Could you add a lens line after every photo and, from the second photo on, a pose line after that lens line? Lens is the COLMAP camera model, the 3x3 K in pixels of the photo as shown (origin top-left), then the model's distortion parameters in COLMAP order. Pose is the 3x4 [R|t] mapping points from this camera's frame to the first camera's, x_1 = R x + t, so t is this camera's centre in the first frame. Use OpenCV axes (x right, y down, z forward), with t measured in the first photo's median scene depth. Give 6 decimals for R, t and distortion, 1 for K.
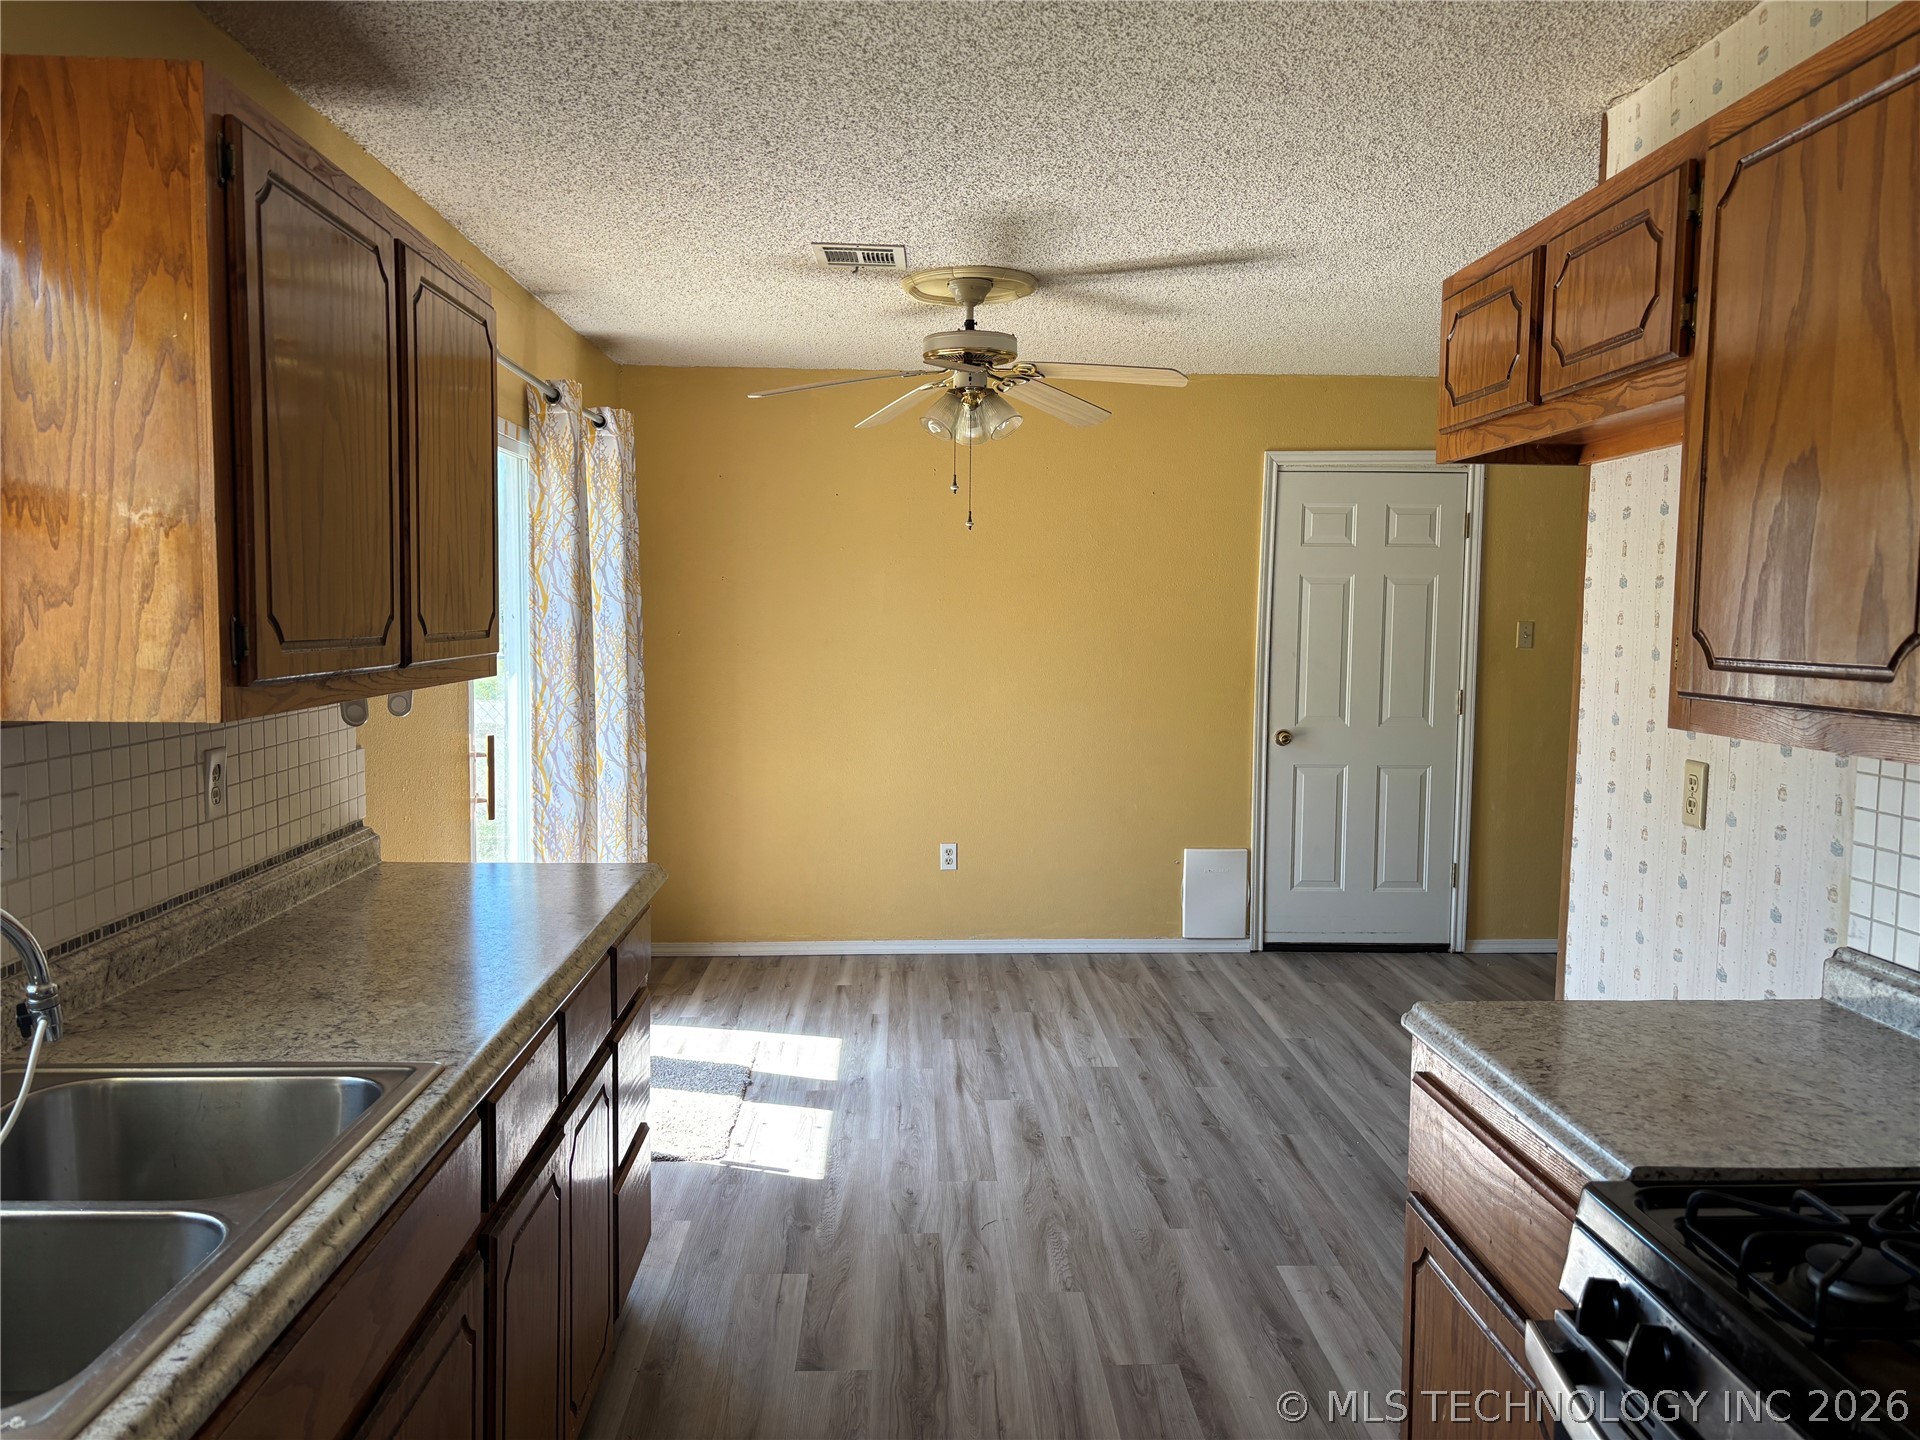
lens RADIAL K [[1447.7, 0, 960.0], [0, 1447.7, 720.0], [0, 0, 1]] dist [0.026758, -0.000543]
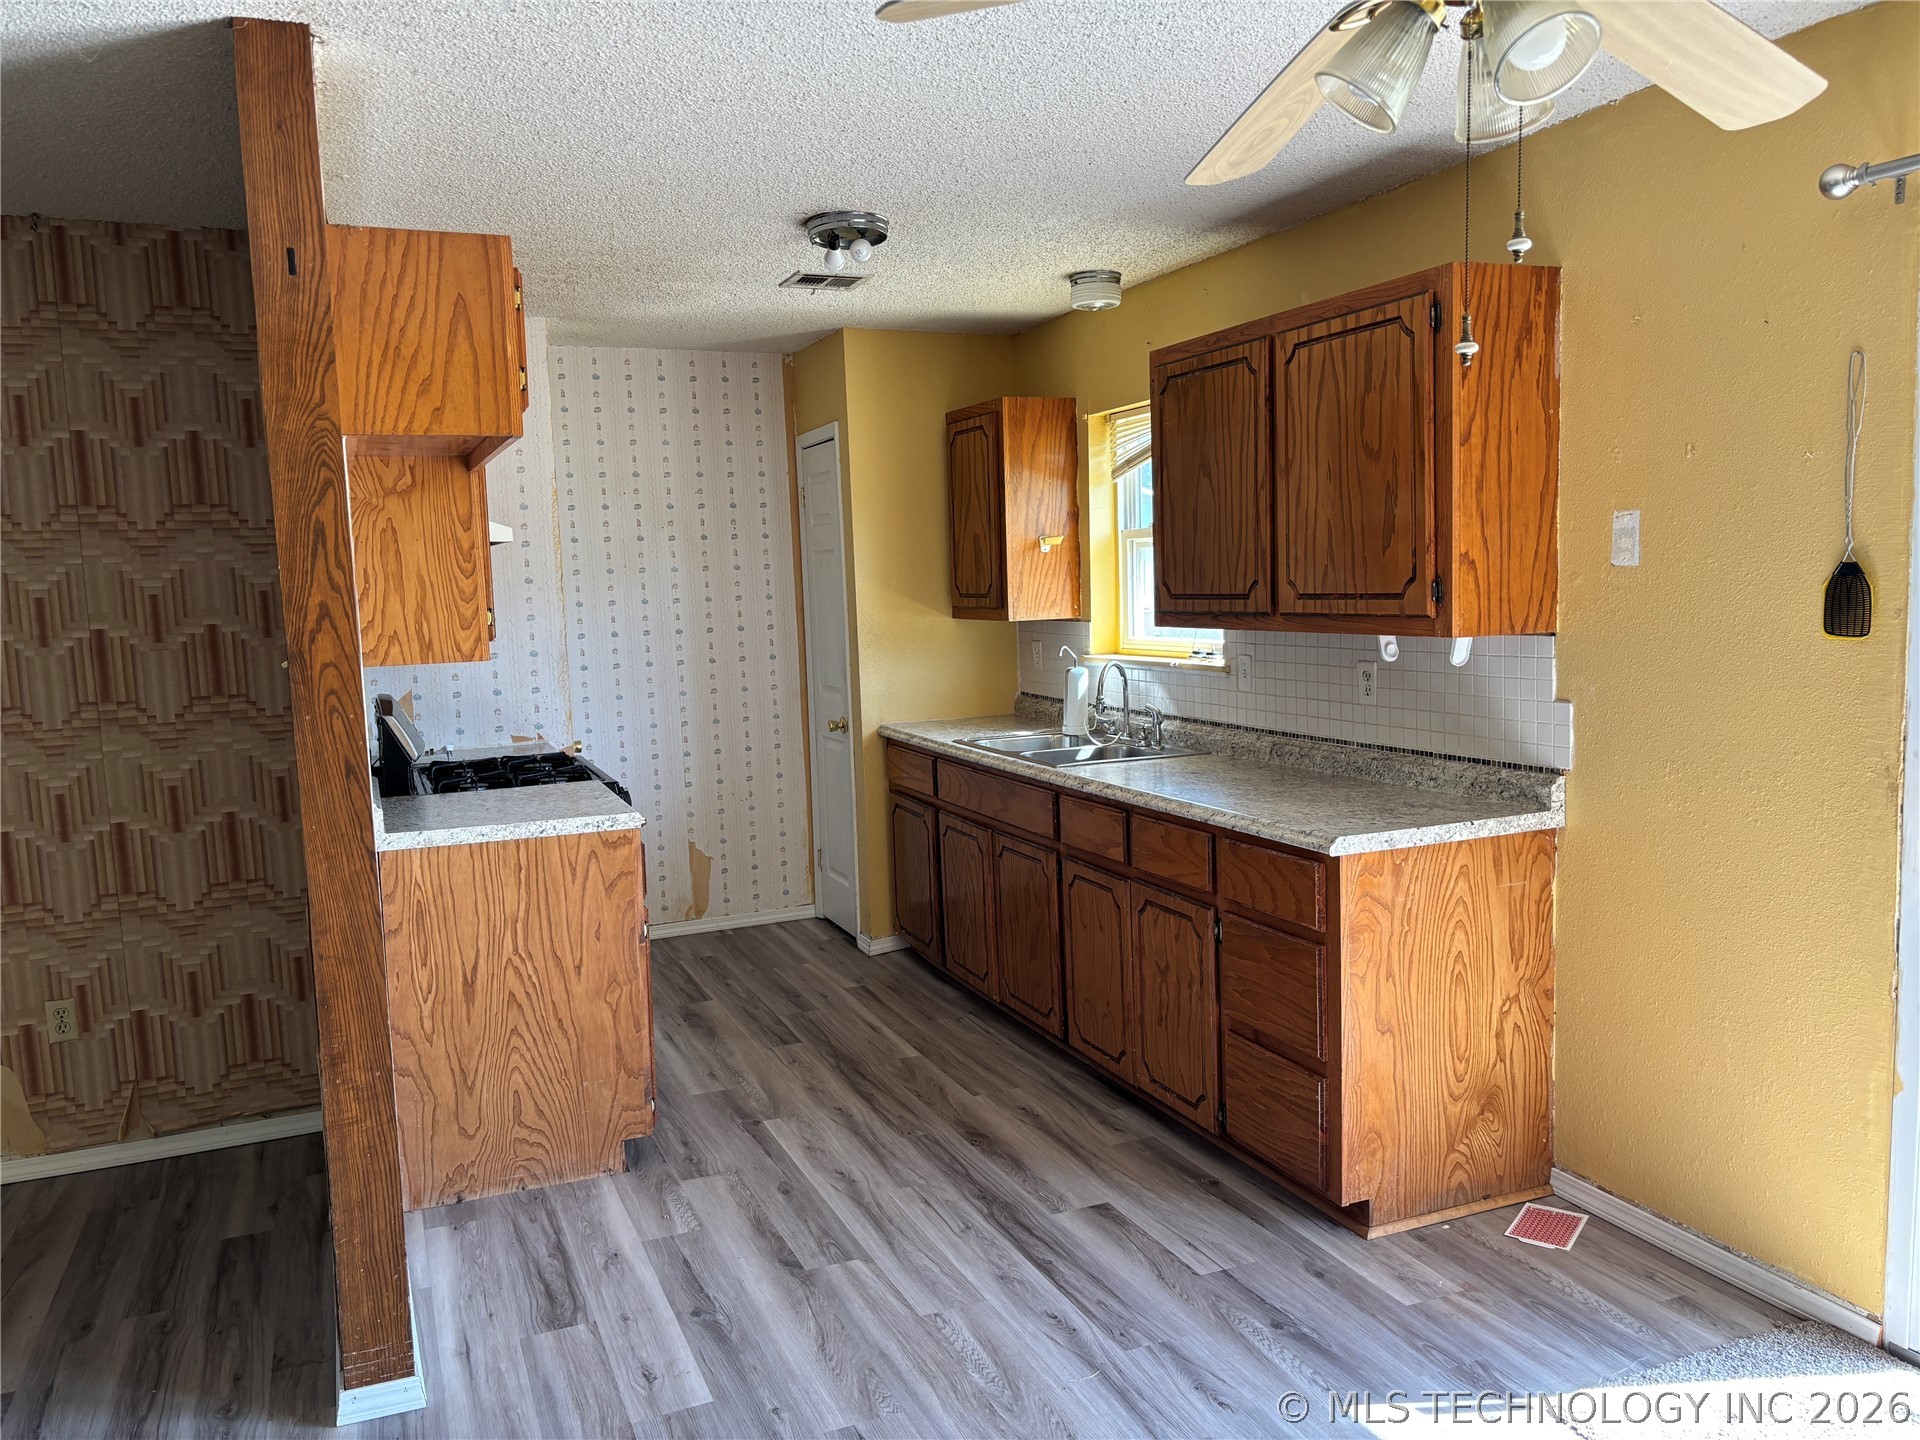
lens RADIAL K [[1447.7, 0, 960.0], [0, 1447.7, 720.0], [0, 0, 1]] dist [0.026758, -0.000543]
pose [[-0.934001, 0.054144, -0.353144, 0.372440], [-0.005162, 0.986301, 0.164875, -0.138790], [0.357234, 0.155816, -0.920926, 1.821331]]
